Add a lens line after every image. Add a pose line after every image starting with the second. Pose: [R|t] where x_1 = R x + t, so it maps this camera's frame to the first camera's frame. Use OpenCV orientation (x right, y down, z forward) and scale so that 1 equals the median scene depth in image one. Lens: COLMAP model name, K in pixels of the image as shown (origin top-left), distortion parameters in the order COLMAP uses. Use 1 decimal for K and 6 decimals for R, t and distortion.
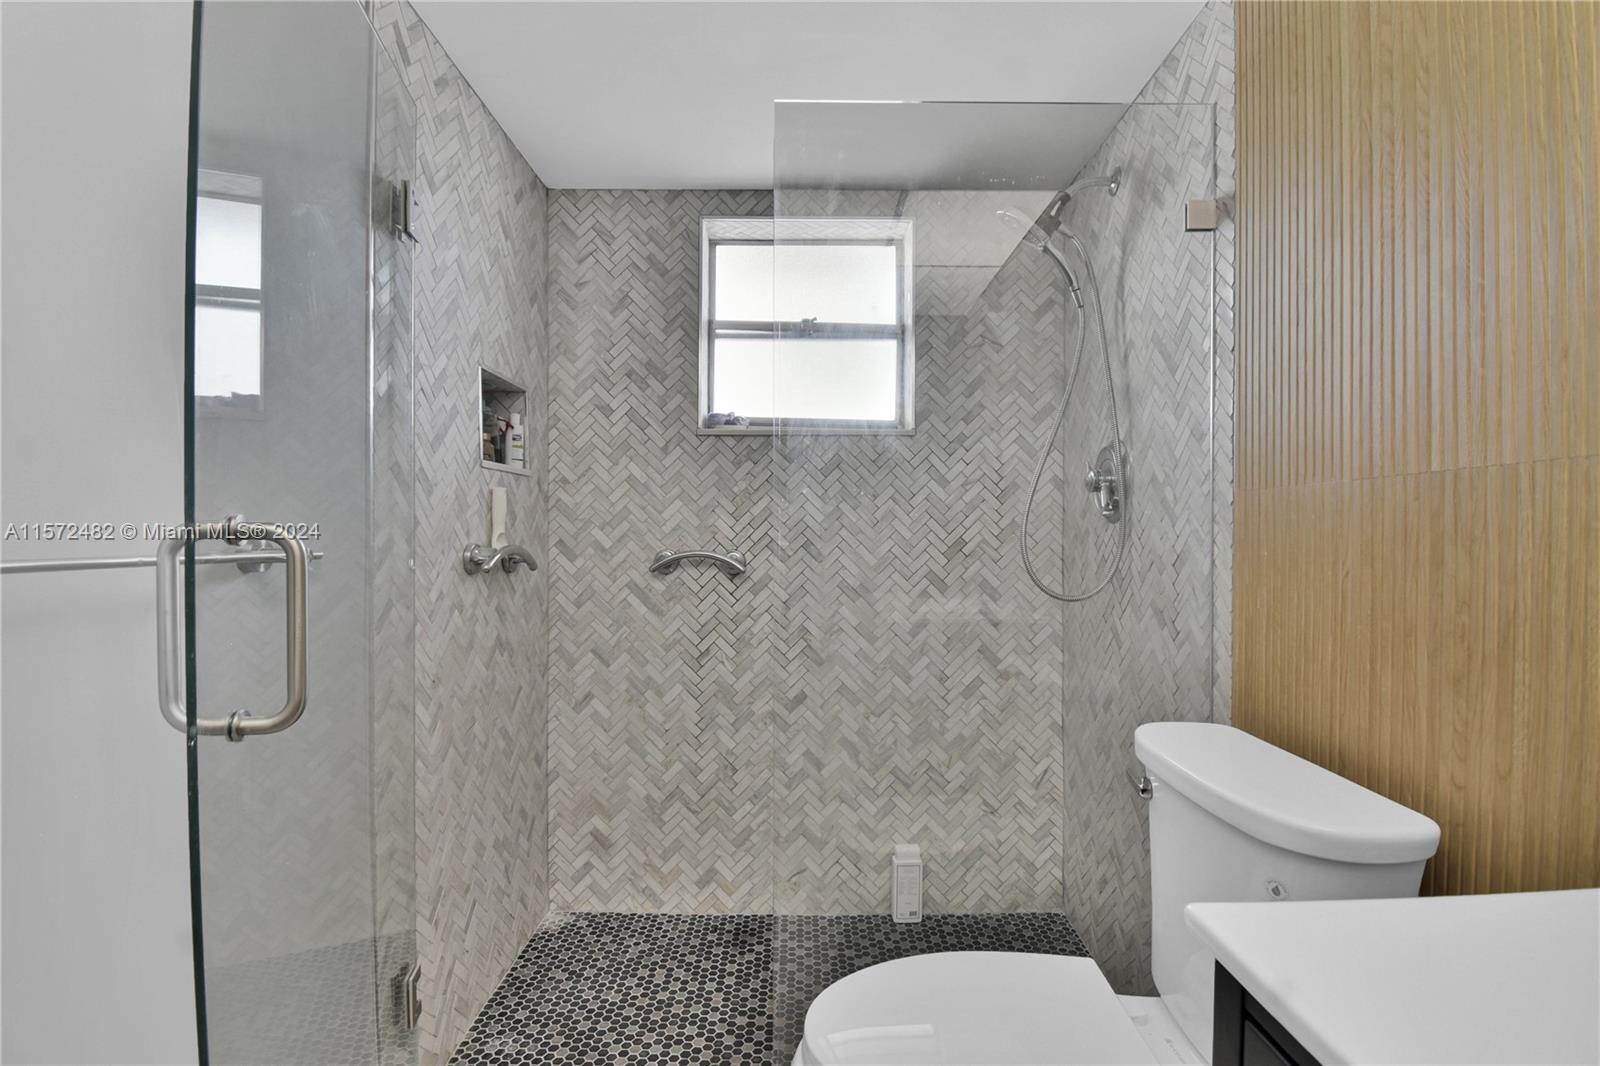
lens RADIAL K [[728.0, 0, 809.1], [0, 728.0, 538.3], [0, 0, 1]] dist [0.018549, -0.023893]
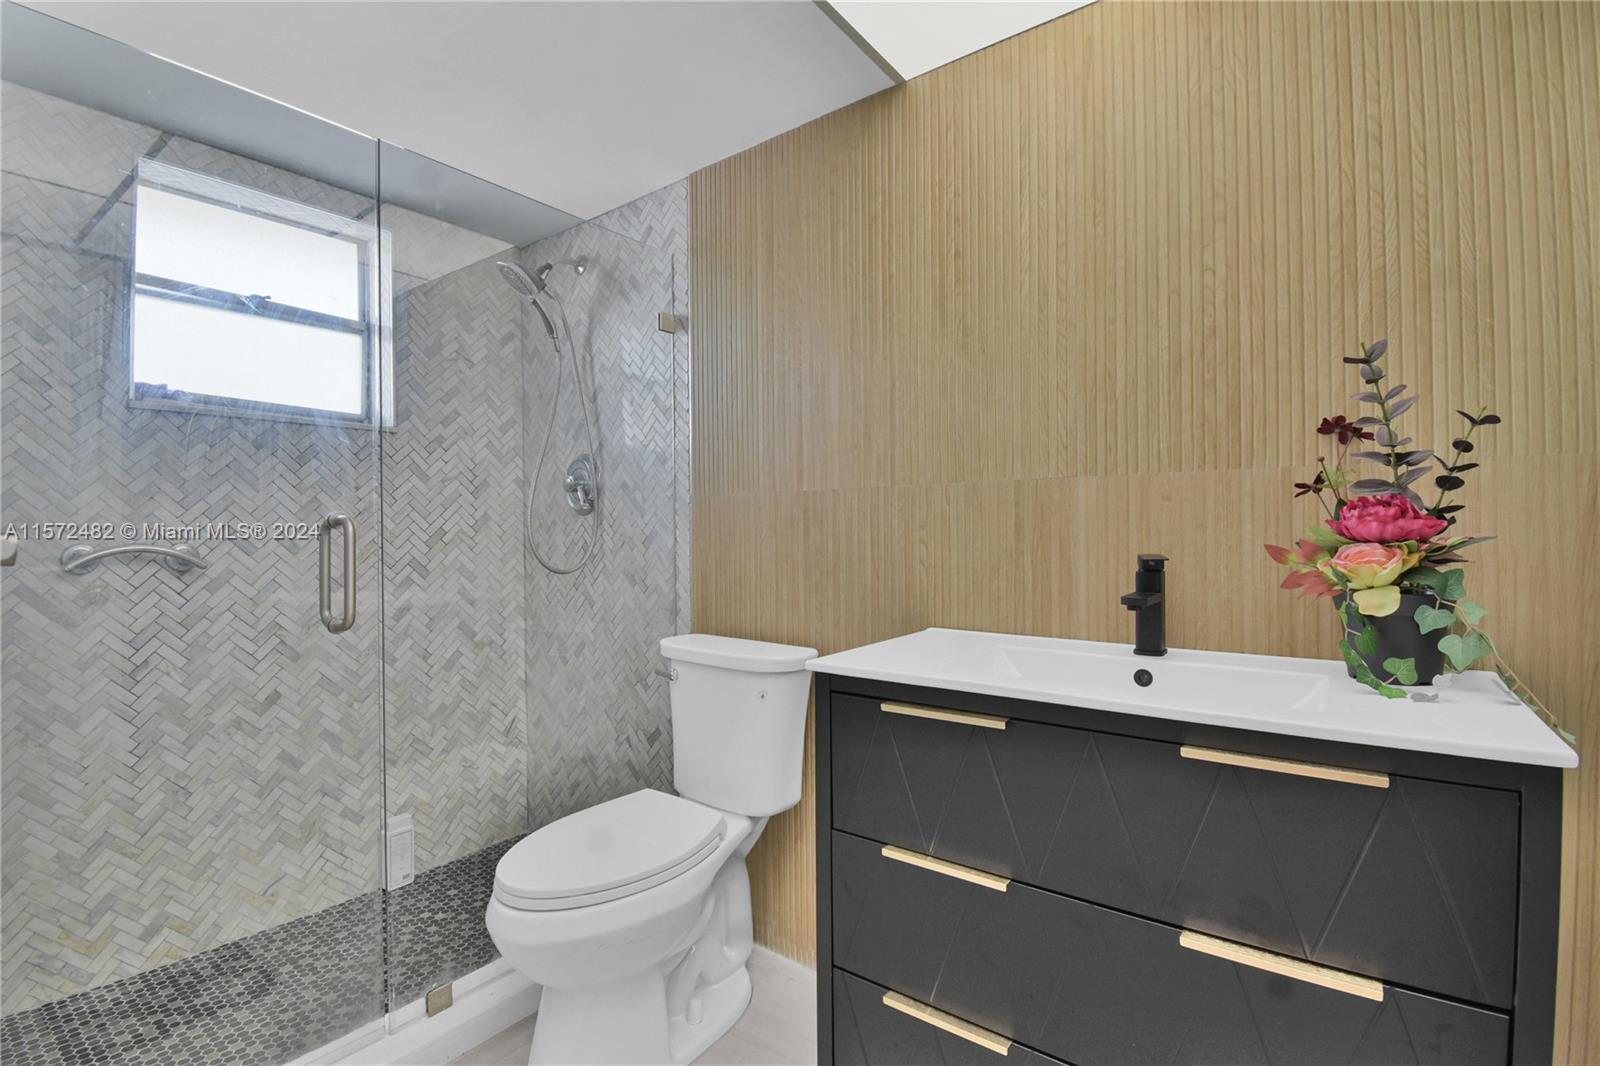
lens RADIAL K [[730.1, 0, 800.2], [0, 730.1, 523.2], [0, 0, 1]] dist [0.019105, -0.024178]
pose [[0.607838, 0.000592, 0.794061, -0.351781], [0.013122, 0.999856, -0.010790, 0.011196], [-0.793953, 0.016978, 0.607742, -0.124063]]
